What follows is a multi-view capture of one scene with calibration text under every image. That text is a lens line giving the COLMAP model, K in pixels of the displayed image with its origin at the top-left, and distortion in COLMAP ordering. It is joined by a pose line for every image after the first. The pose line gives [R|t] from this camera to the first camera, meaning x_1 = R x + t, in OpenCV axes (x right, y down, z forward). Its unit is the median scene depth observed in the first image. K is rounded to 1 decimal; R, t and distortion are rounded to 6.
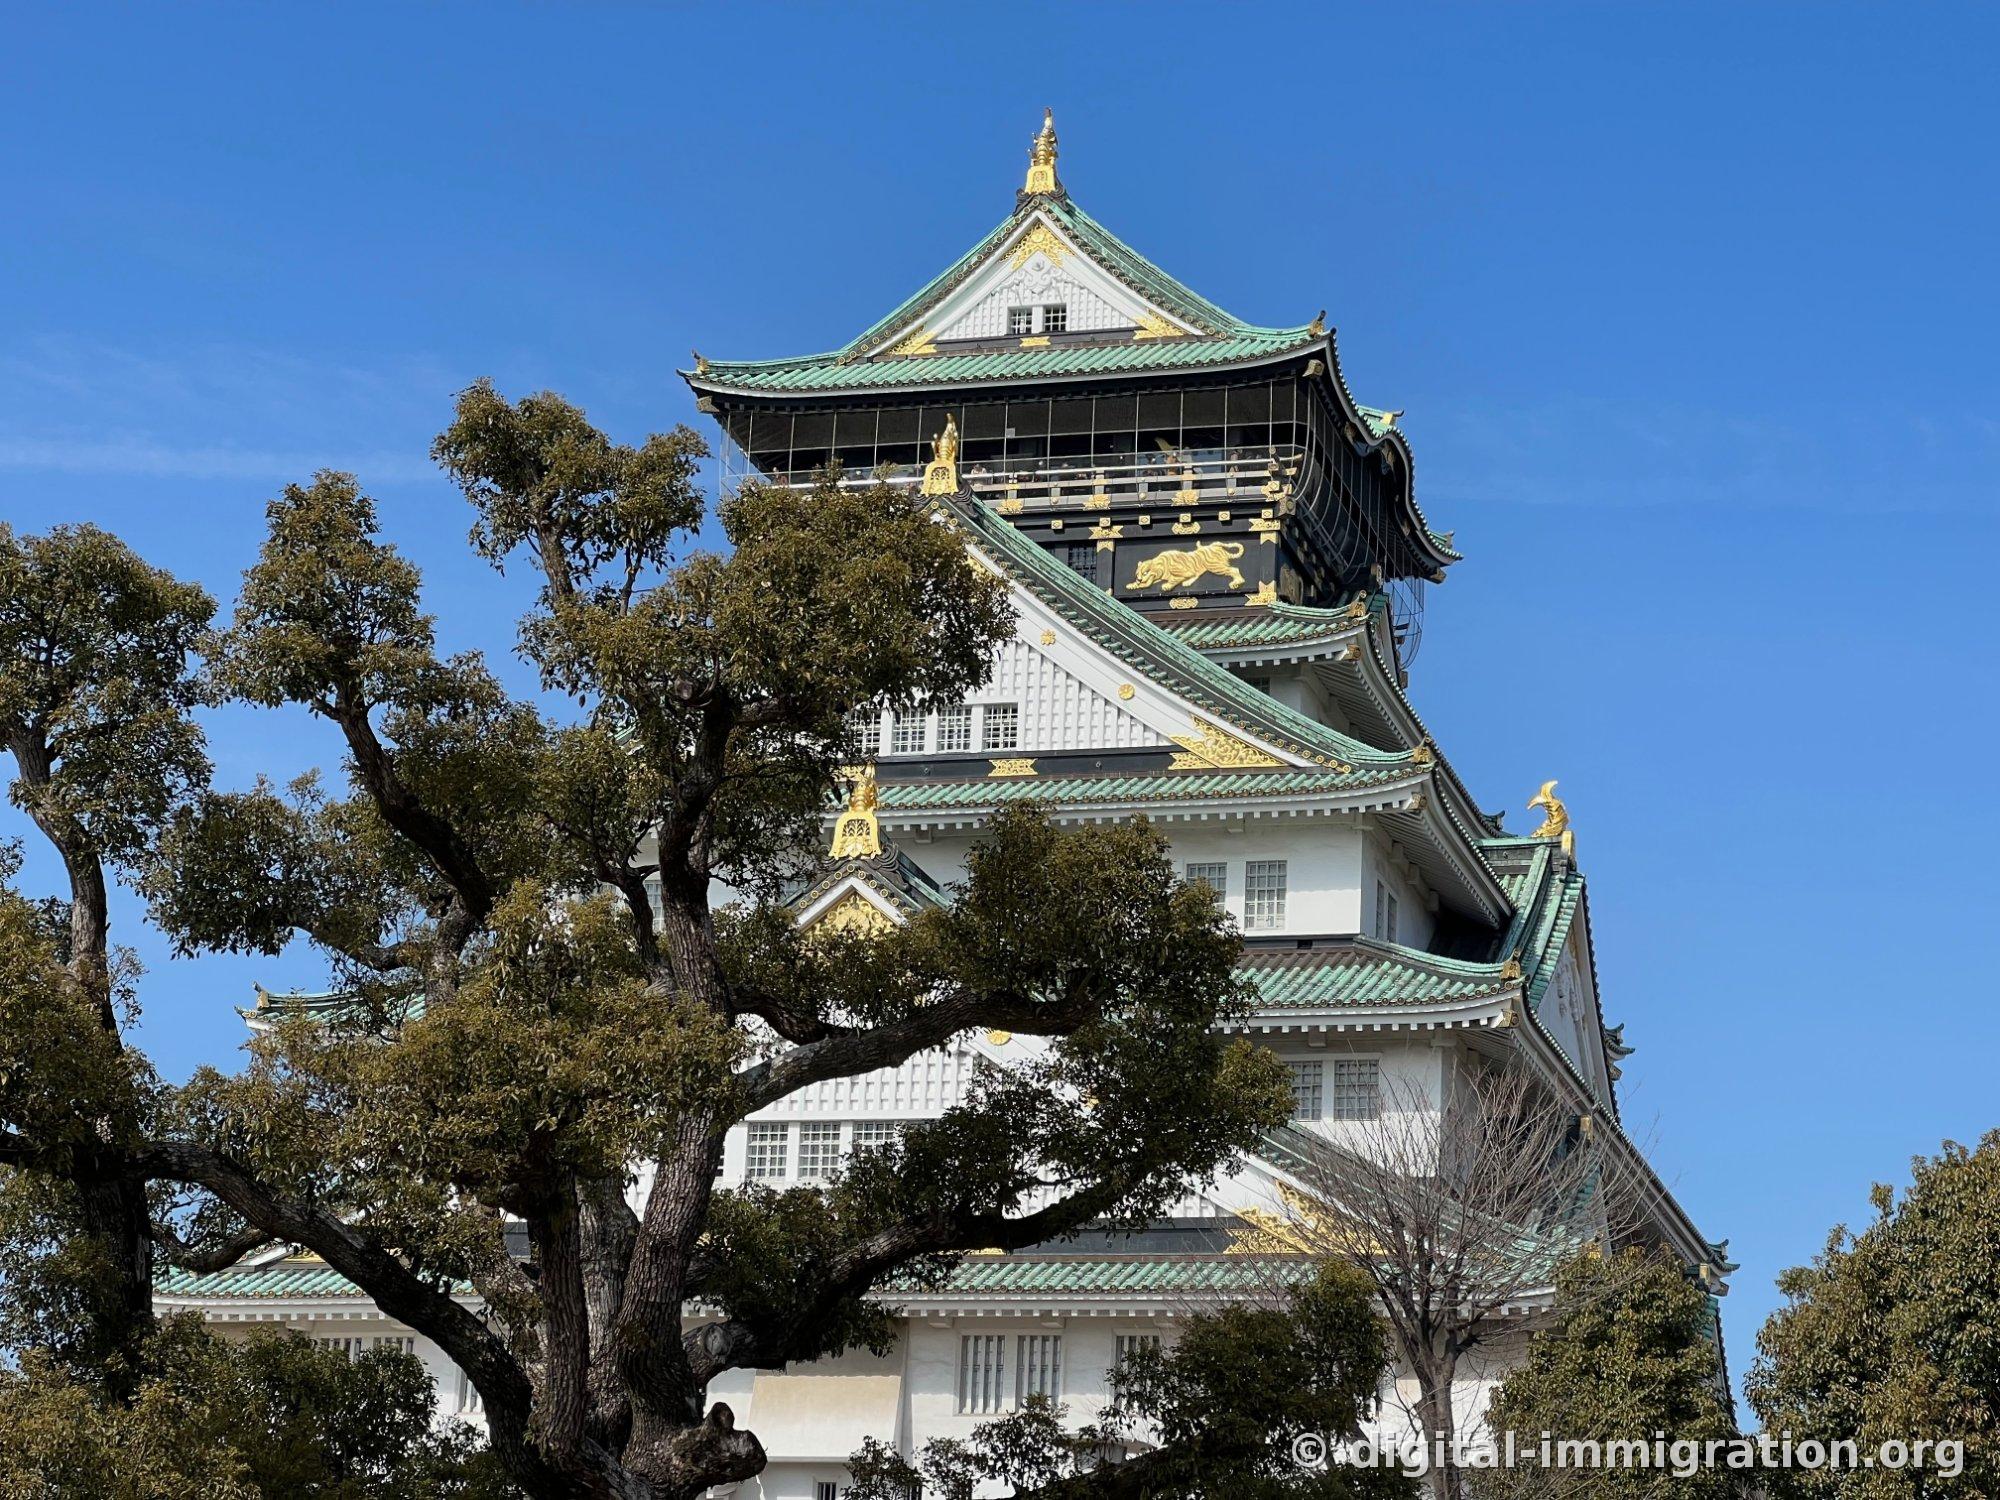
lens RADIAL K [[4441.8, 0, 1000.0], [0, 4441.8, 750.0], [0, 0, 1]] dist [-0.049077, 3.909248]
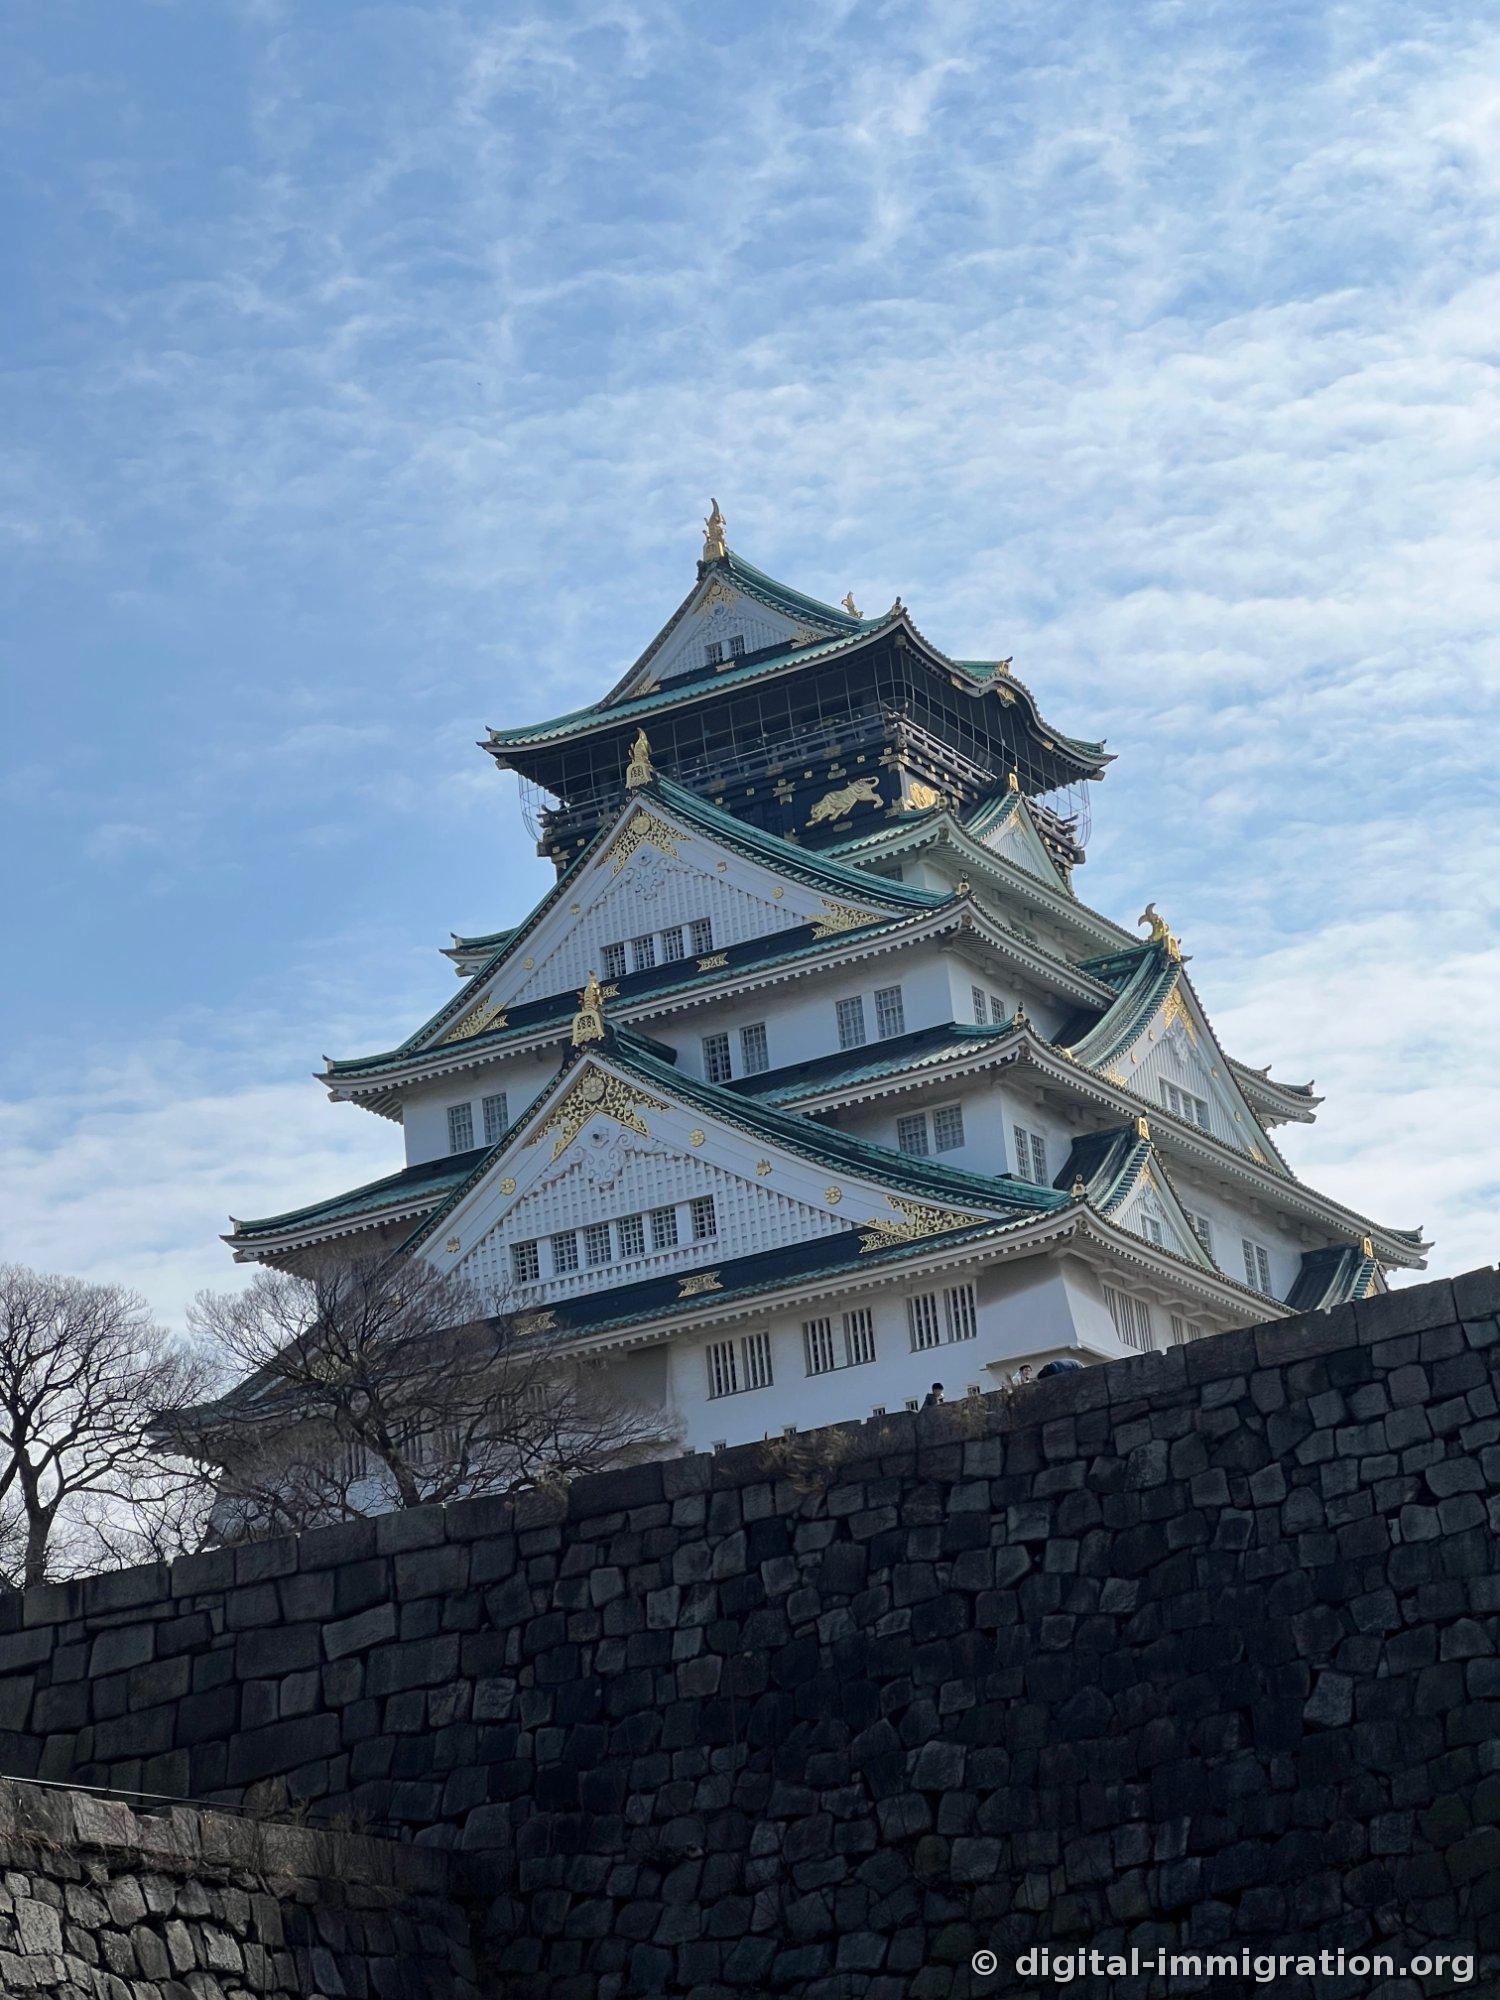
lens RADIAL K [[4441.8, 0, 750.0], [0, 4441.8, 1000.0], [0, 0, 1]] dist [-0.049077, 3.909248]
pose [[0.964309, -0.203417, -0.169498, 0.234742], [0.195904, 0.978779, -0.060111, 0.095968], [0.178128, 0.024761, 0.983696, -0.355330]]
